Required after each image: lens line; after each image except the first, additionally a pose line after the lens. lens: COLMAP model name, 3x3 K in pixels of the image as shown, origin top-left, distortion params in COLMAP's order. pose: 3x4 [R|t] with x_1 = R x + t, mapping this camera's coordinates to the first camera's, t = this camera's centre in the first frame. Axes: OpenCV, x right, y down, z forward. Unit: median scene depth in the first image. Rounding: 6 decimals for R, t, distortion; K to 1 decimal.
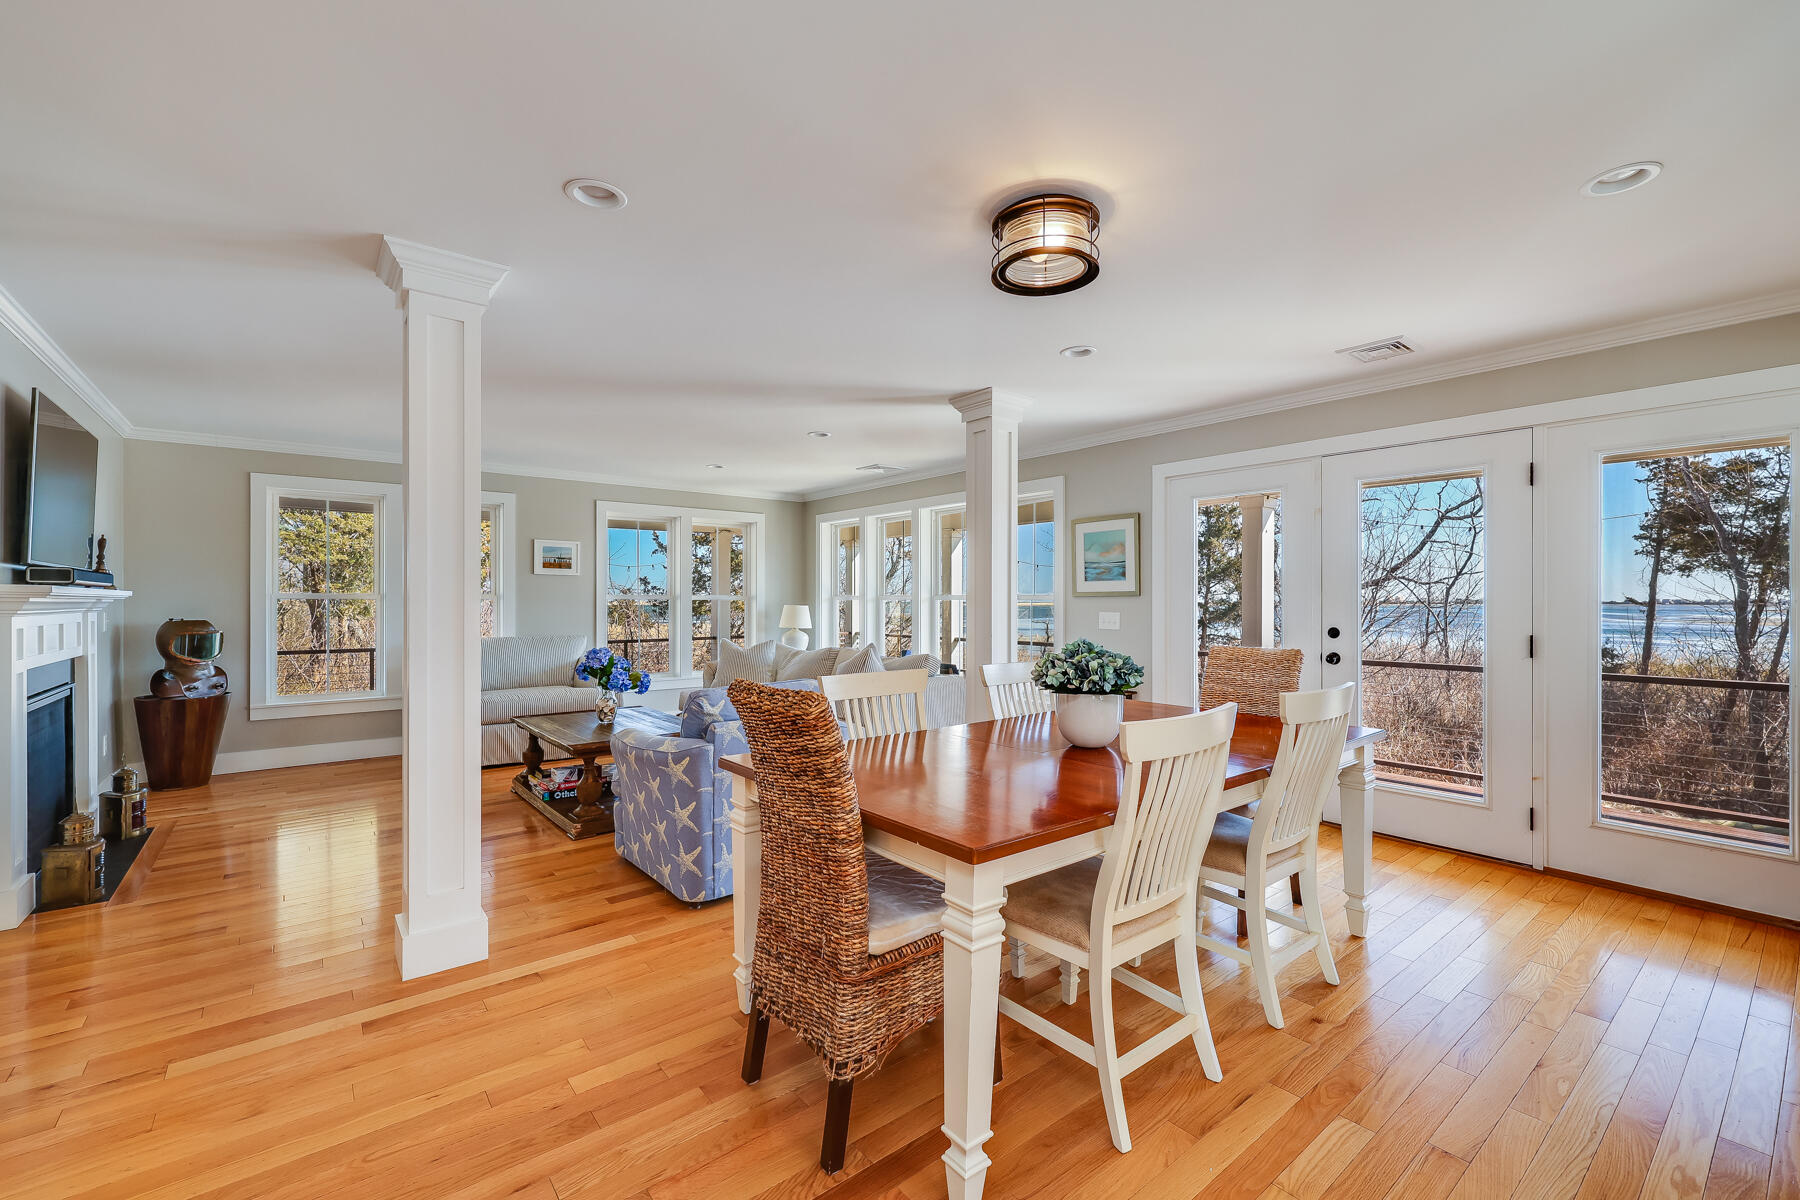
lens RADIAL K [[739.7, 0, 899.0], [0, 739.7, 603.3], [0, 0, 1]] dist [0.006284, 0.000797]
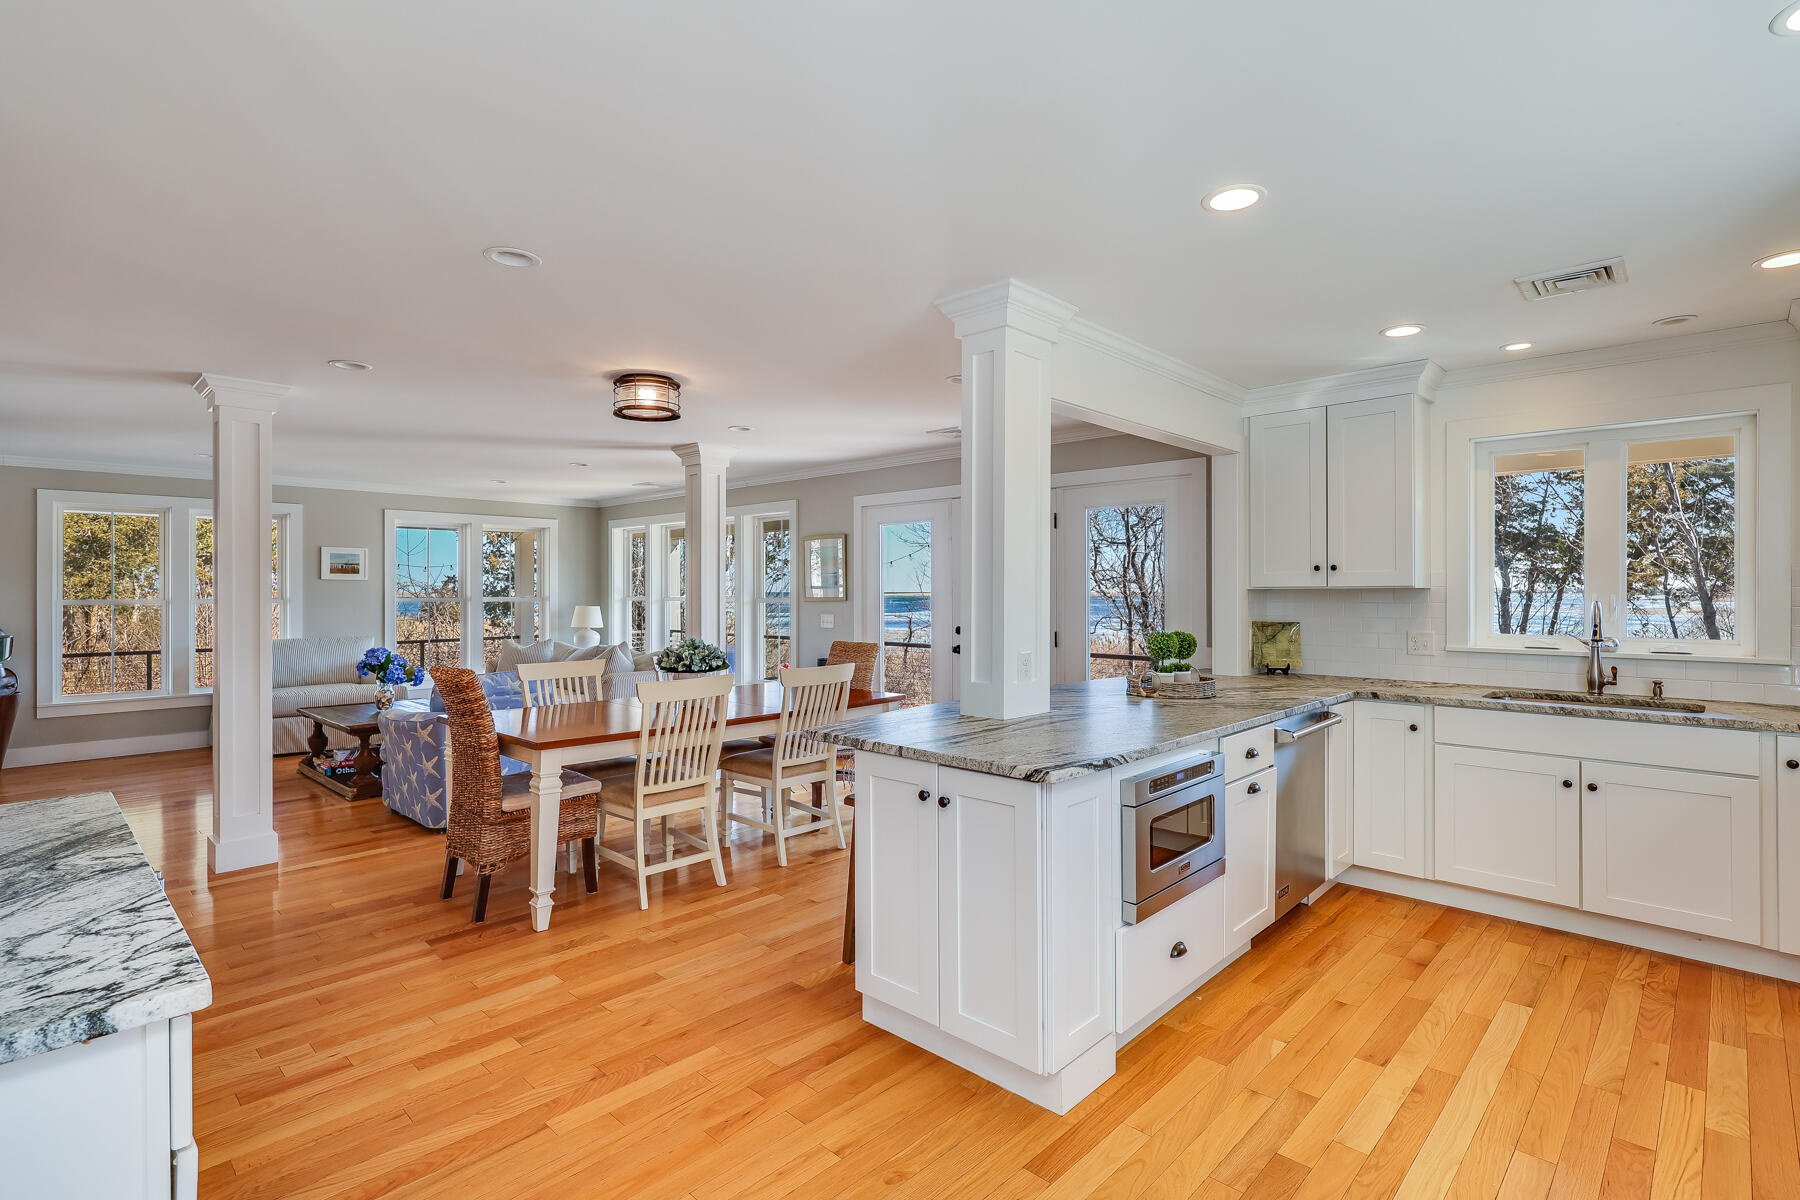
lens RADIAL K [[850.9, 0, 894.4], [0, 850.9, 592.2], [0, 0, 1]] dist [0.005171, 0.000553]
pose [[0.992201, -0.001966, 0.124629, 0.229415], [0.002113, 0.999997, -0.001049, -0.023595], [-0.124627, 0.001304, 0.992203, -0.425388]]
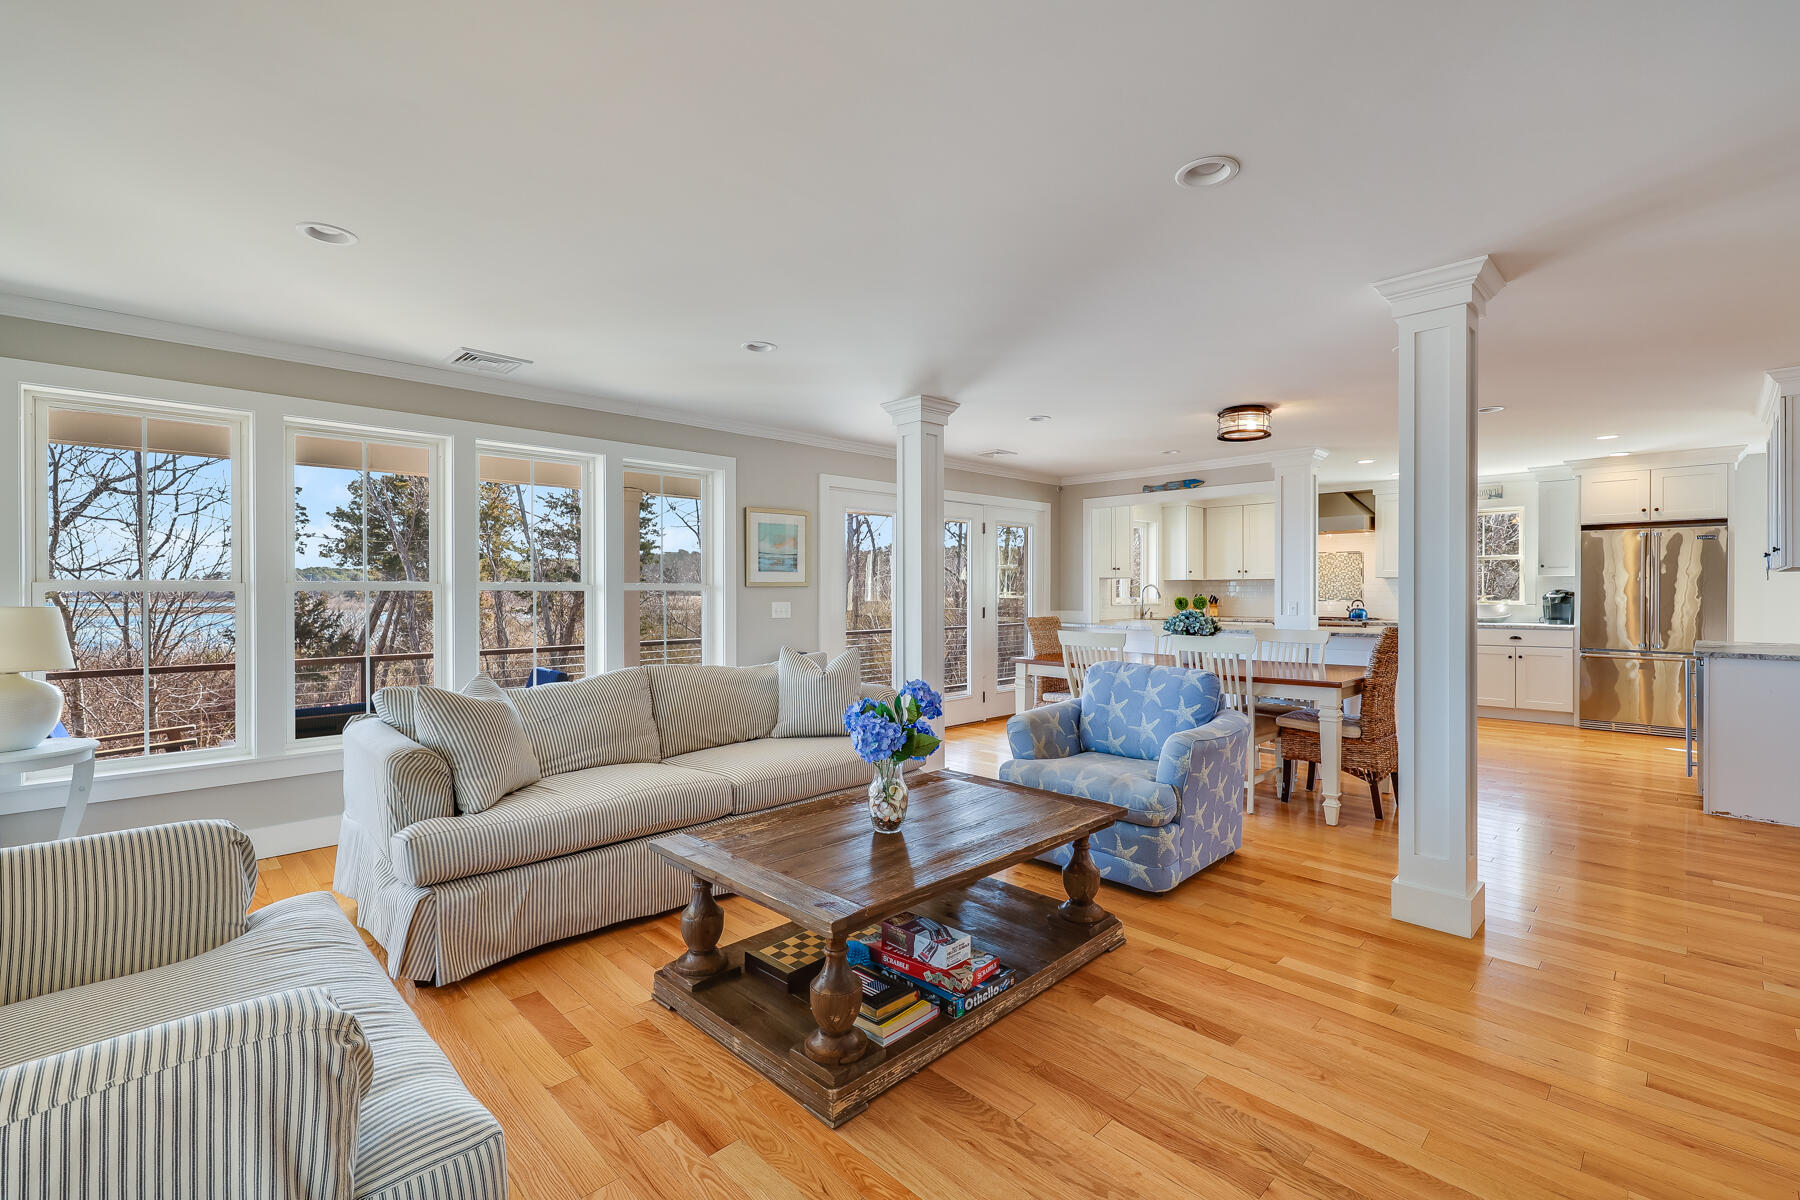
lens RADIAL K [[807.8, 0, 883.8], [0, 807.8, 594.4], [0, 0, 1]] dist [-0.005438, -0.000512]
pose [[-0.100106, -0.001123, 0.994976, -0.882497], [0.000729, 0.999999, 0.001202, 0.000075], [-0.994977, 0.000846, -0.100105, 0.990613]]
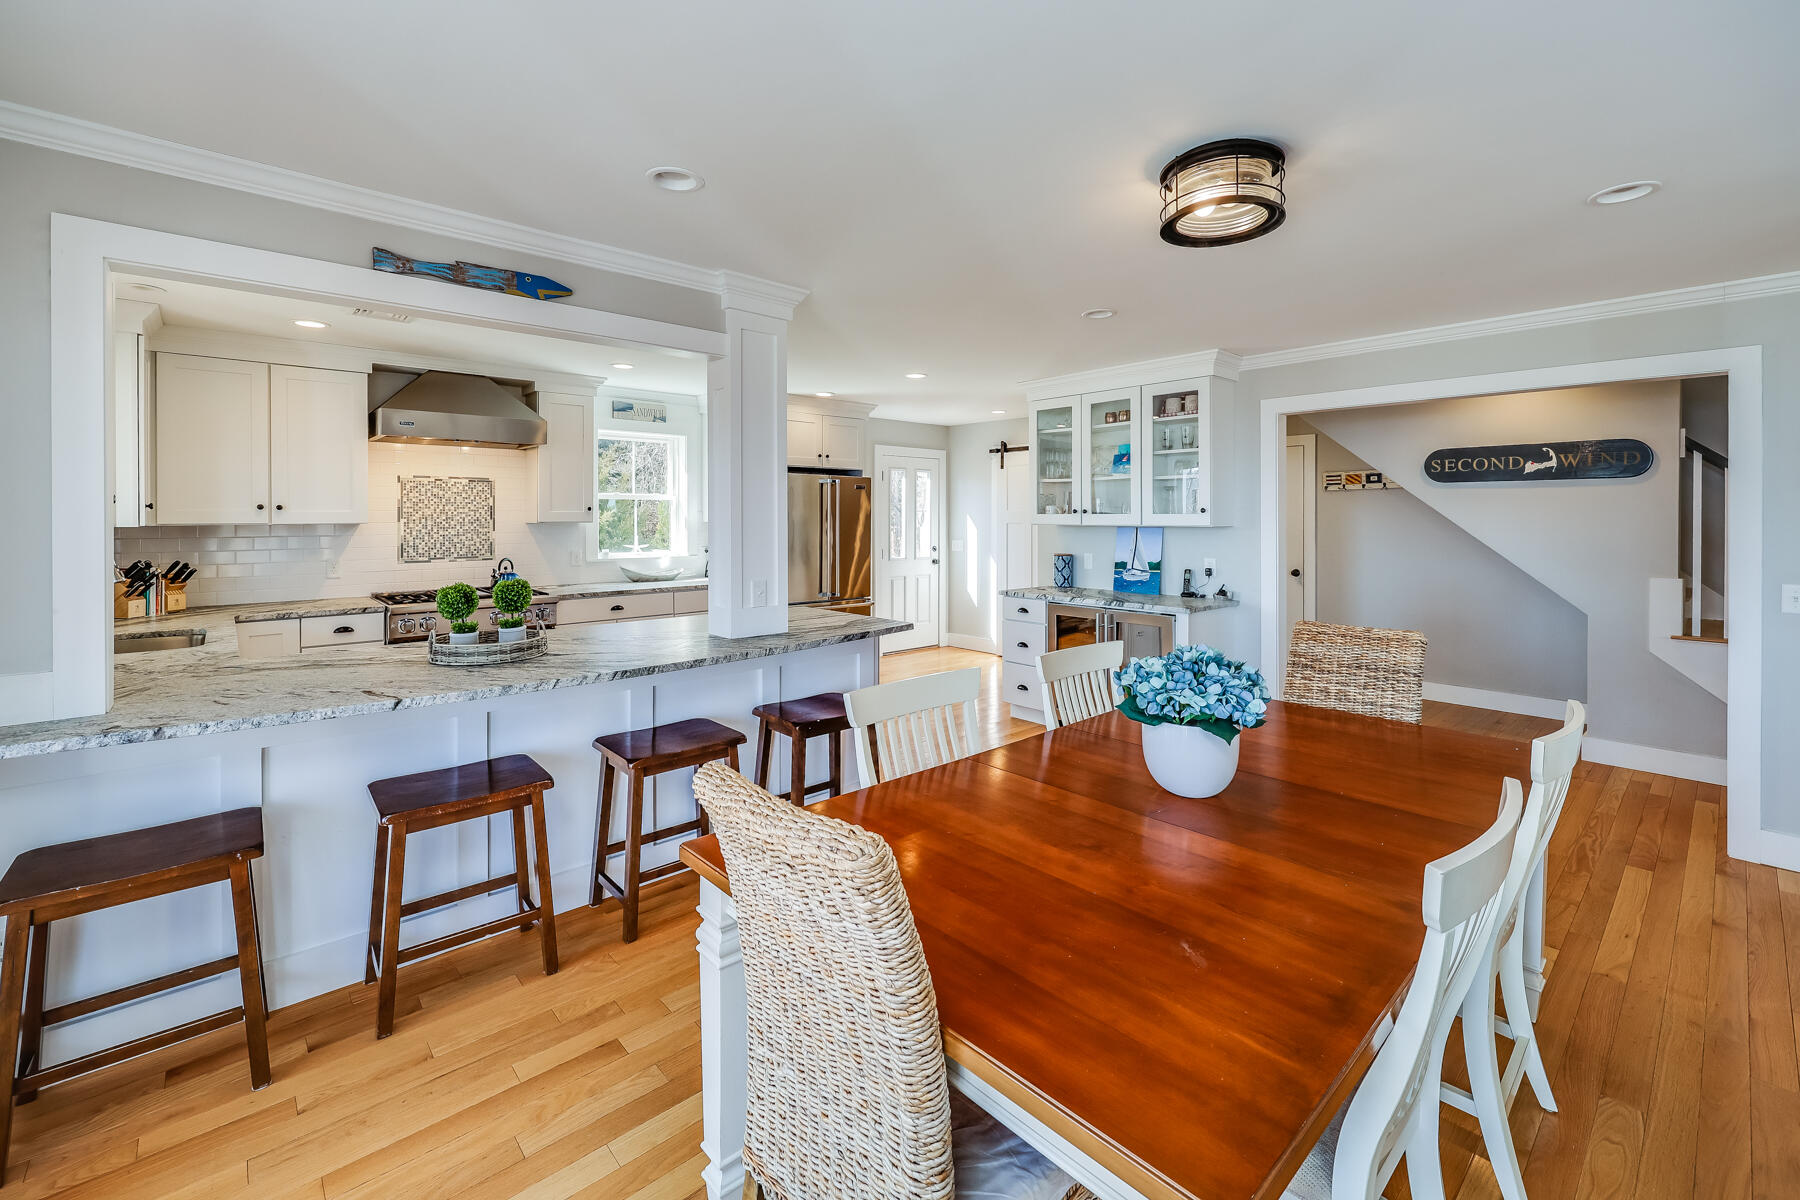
lens RADIAL K [[758.4, 0, 932.7], [0, 758.4, 521.4], [0, 0, 1]] dist [0.014517, 0.000192]
pose [[-0.995095, -0.002283, -0.098895, 0.294289], [-0.003071, 0.999965, 0.007816, -0.042212], [0.098874, 0.008082, -0.995067, 0.842655]]
